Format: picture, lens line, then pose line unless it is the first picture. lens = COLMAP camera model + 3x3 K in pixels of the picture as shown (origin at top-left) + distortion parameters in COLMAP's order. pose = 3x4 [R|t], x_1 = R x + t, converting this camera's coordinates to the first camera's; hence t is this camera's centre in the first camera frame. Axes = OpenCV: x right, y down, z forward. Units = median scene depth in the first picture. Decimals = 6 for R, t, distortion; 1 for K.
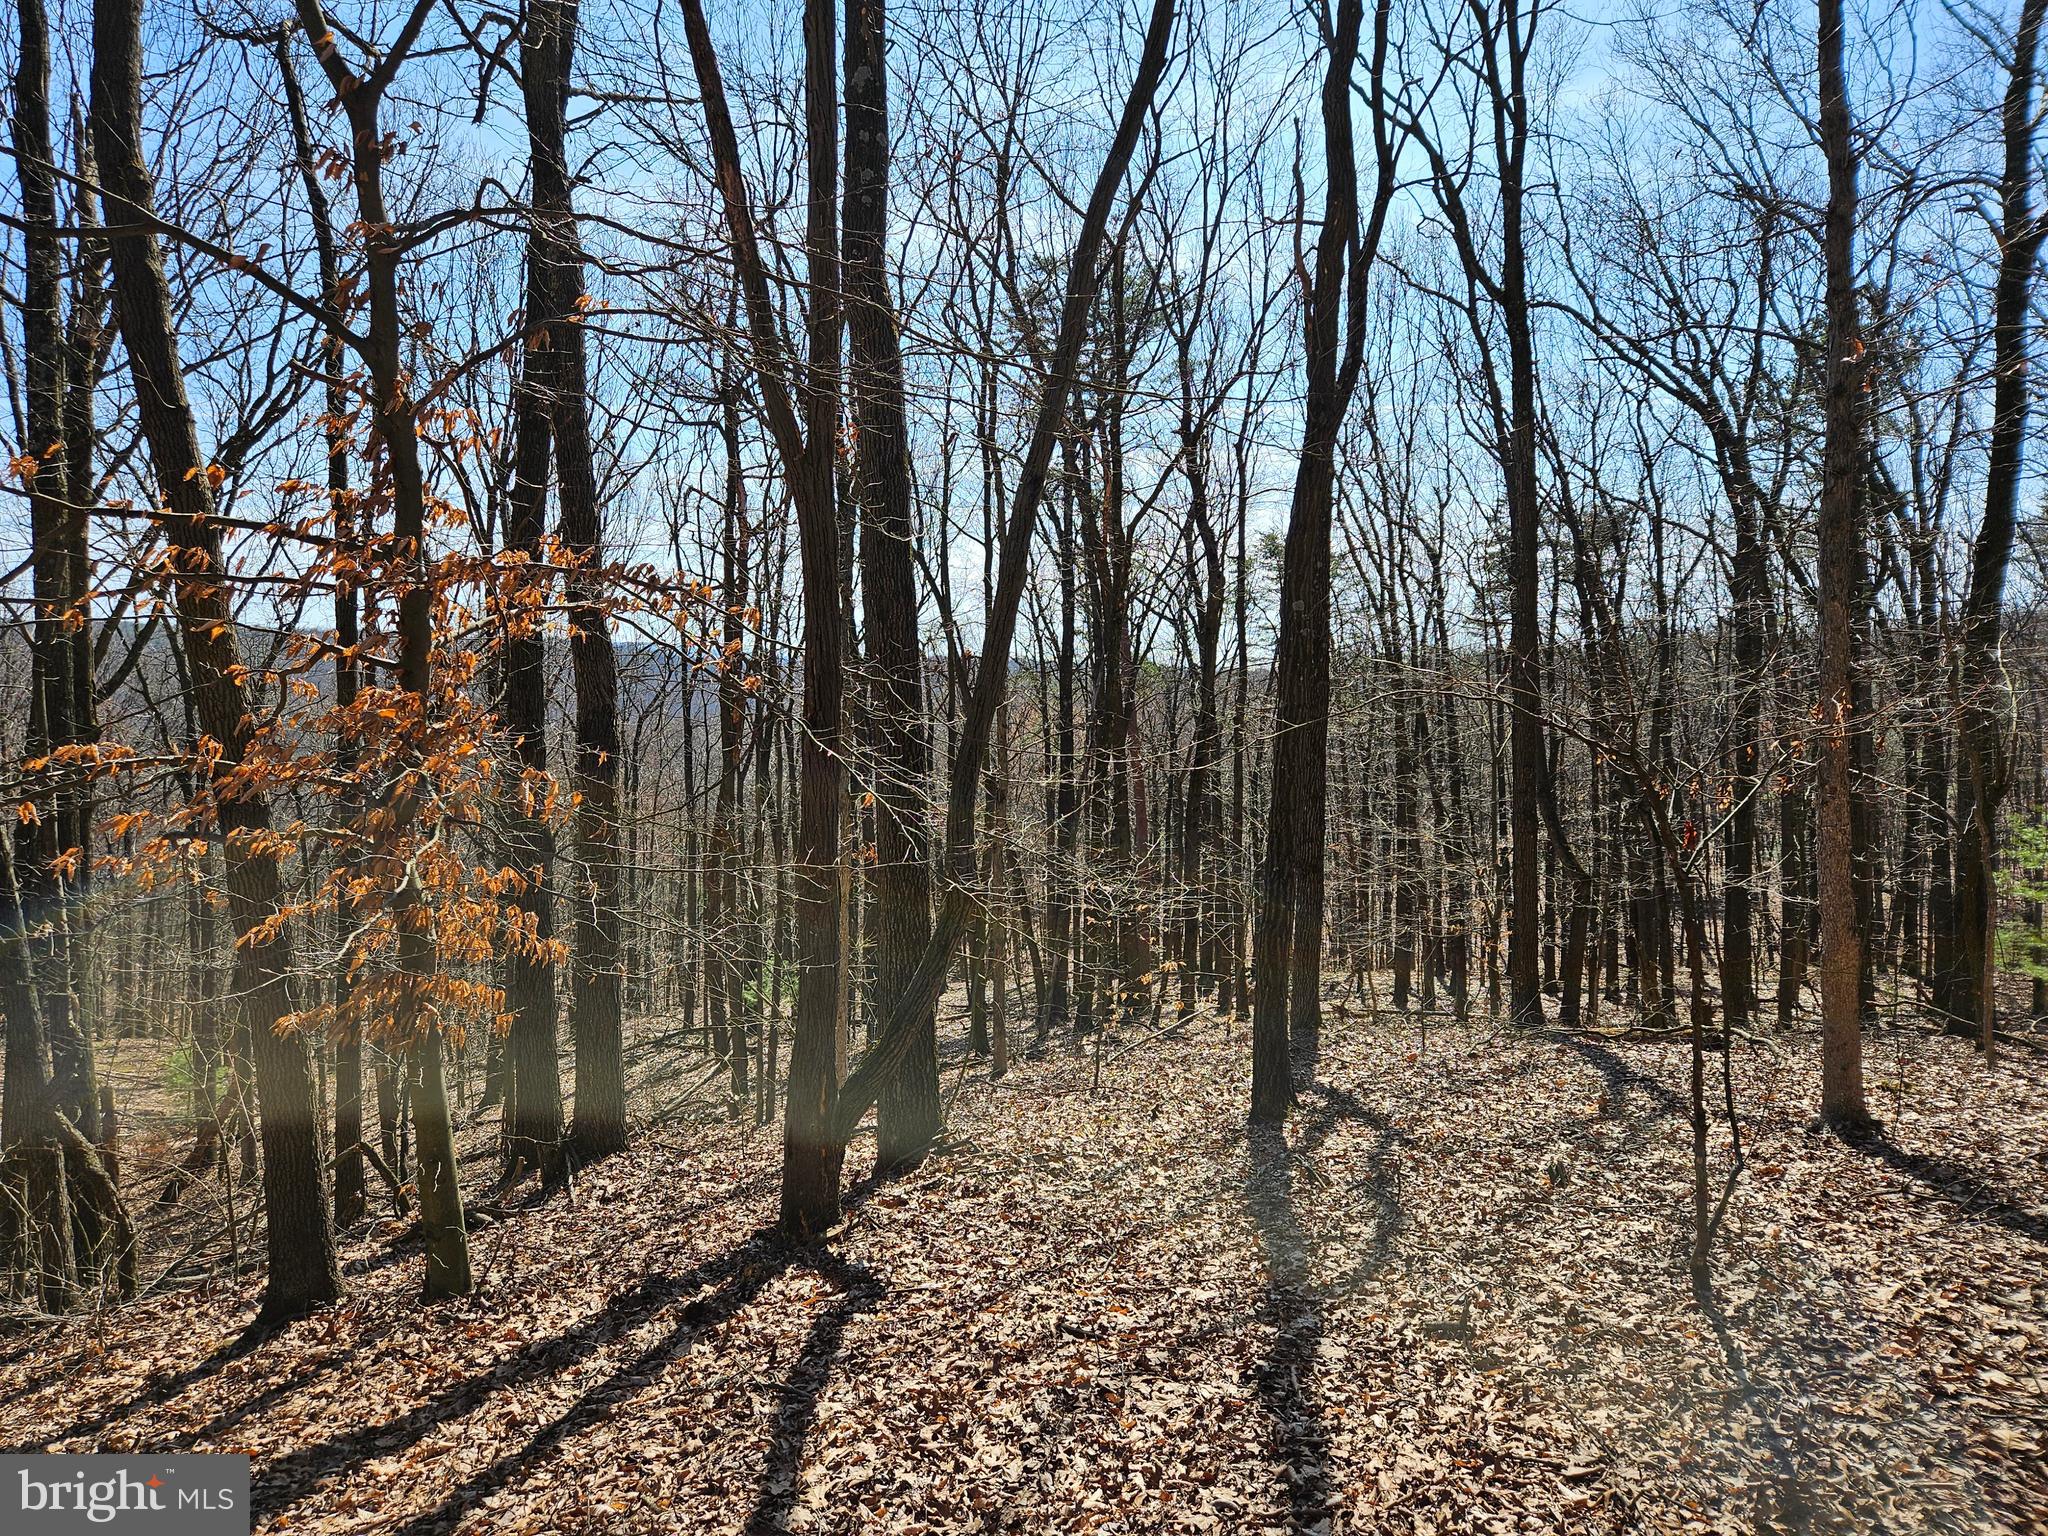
lens RADIAL K [[1357.3, 0, 1011.9], [0, 1357.3, 775.3], [0, 0, 1]] dist [0.072317, -0.060800]
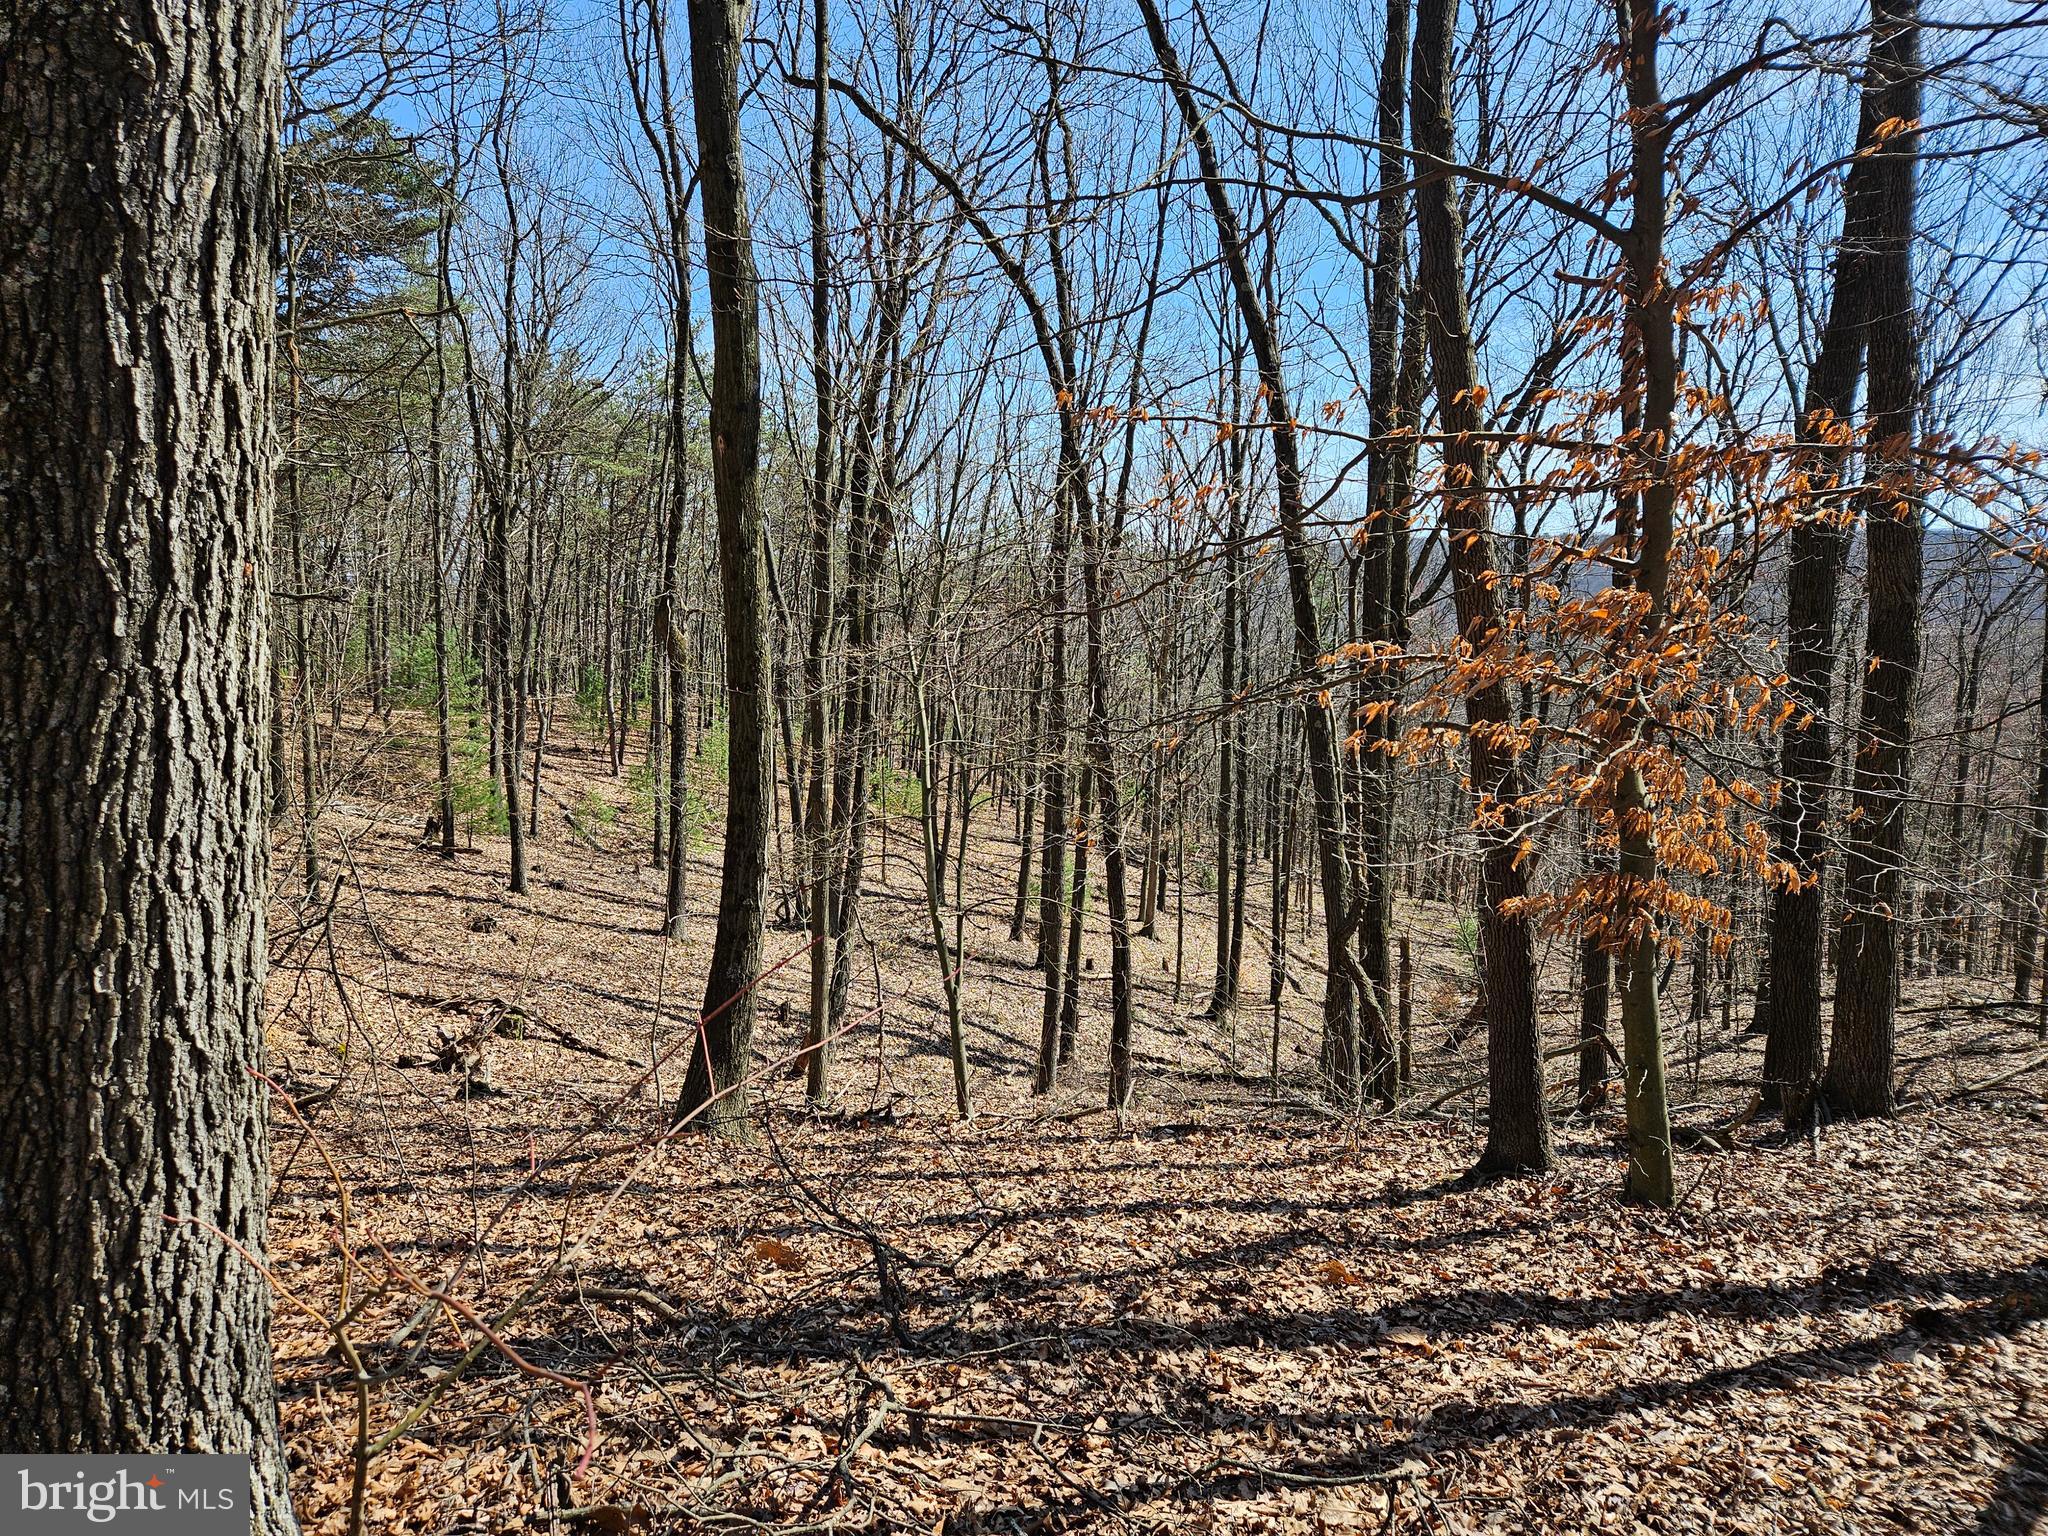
lens RADIAL K [[1357.3, 0, 1003.3], [0, 1357.3, 769.8], [0, 0, 1]] dist [0.072317, -0.060800]
pose [[0.634088, 0.086299, -0.768430, 0.036215], [-0.035899, 0.995967, 0.082230, 0.000959], [0.772427, -0.024555, 0.634629, 0.019847]]
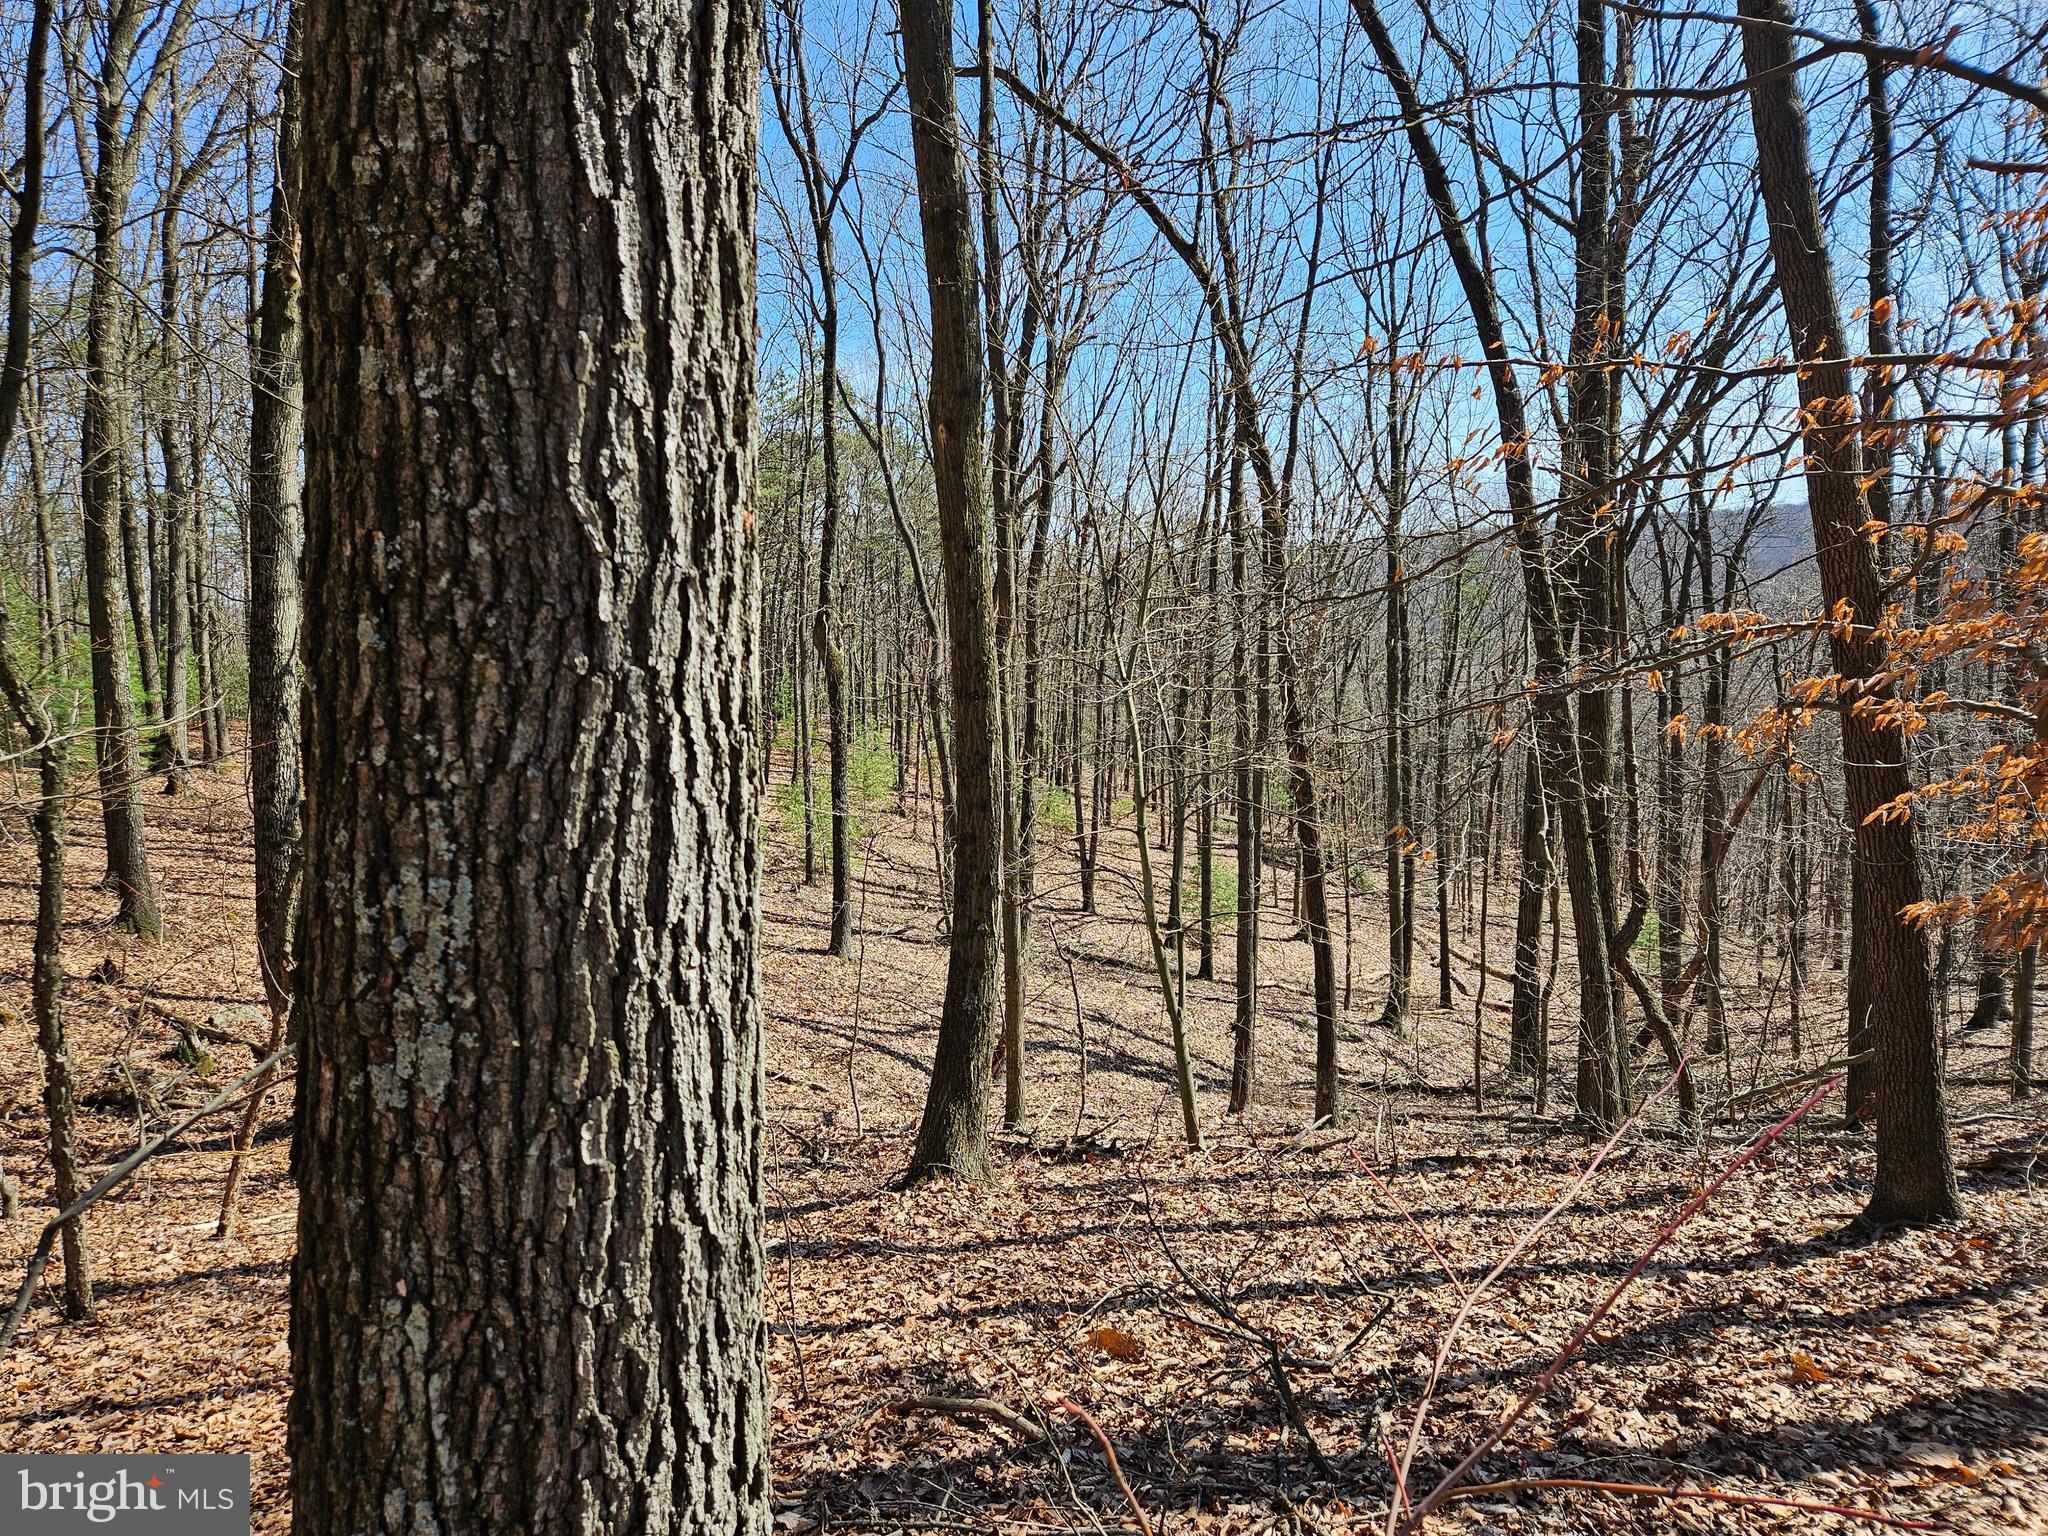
lens RADIAL K [[1357.3, 0, 1033.4], [0, 1357.3, 780.8], [0, 0, 1]] dist [0.072317, -0.060800]
pose [[0.580703, 0.066258, -0.811415, -0.137215], [0.006773, 0.996255, 0.086199, 0.010703], [0.814087, -0.055552, 0.578080, -0.002444]]
